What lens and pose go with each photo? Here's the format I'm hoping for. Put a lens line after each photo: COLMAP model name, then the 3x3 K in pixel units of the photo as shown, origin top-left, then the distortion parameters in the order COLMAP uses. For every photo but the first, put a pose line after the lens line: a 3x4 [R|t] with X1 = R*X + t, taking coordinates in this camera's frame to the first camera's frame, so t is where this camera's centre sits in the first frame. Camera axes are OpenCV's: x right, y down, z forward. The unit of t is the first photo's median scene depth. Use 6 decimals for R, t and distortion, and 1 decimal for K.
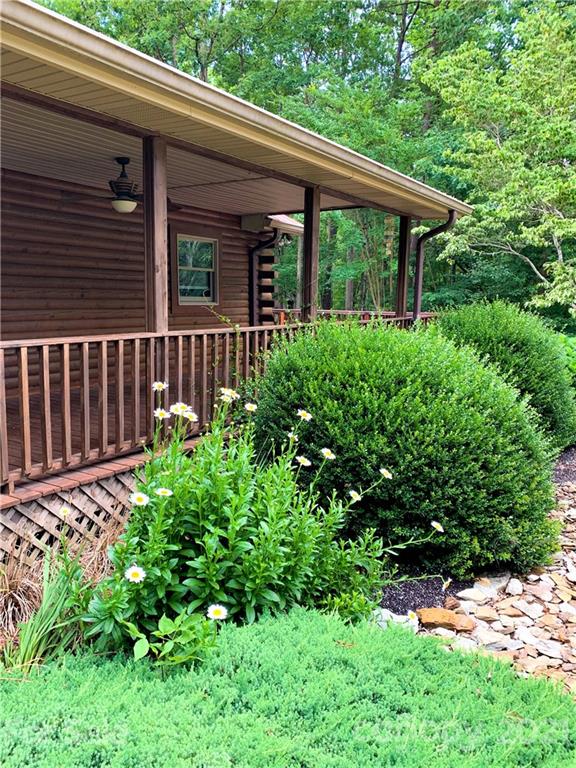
lens RADIAL K [[614.1, 0, 288.0], [0, 614.1, 384.0], [0, 0, 1]] dist [0.125498, -0.251417]
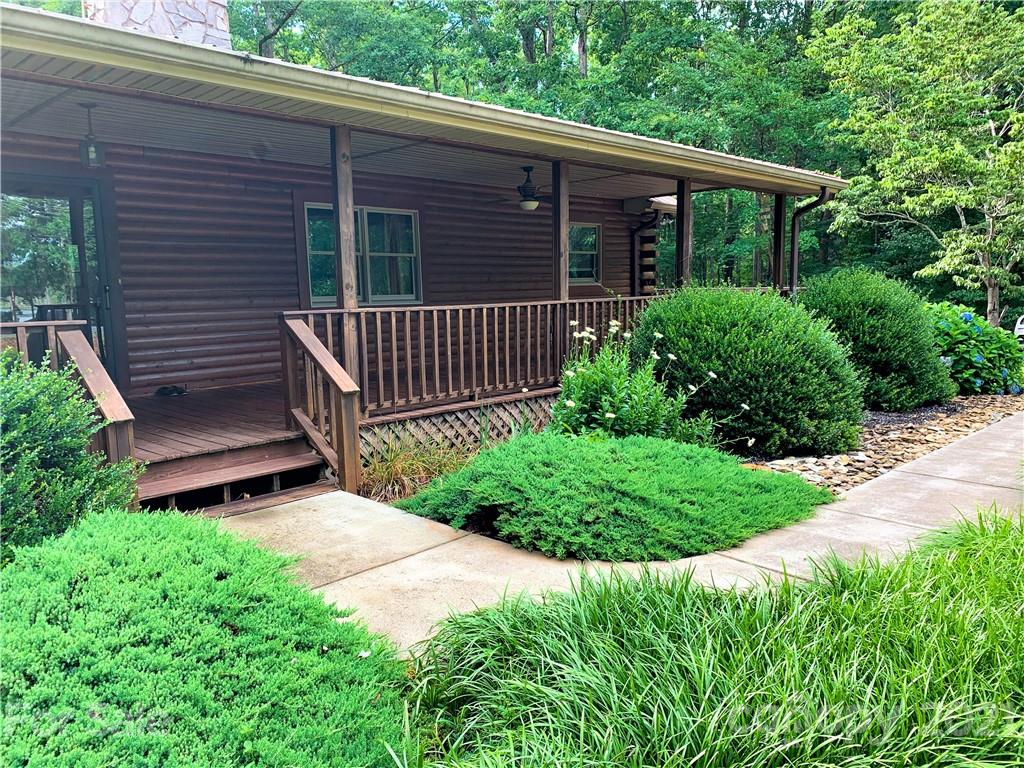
lens RADIAL K [[818.8, 0, 512.0], [0, 818.8, 384.0], [0, 0, 1]] dist [0.125498, -0.251417]
pose [[0.977420, -0.006936, -0.211191, 0.070131], [0.002553, 0.999776, -0.021022, 0.147996], [0.211289, 0.020008, 0.977219, -0.847231]]
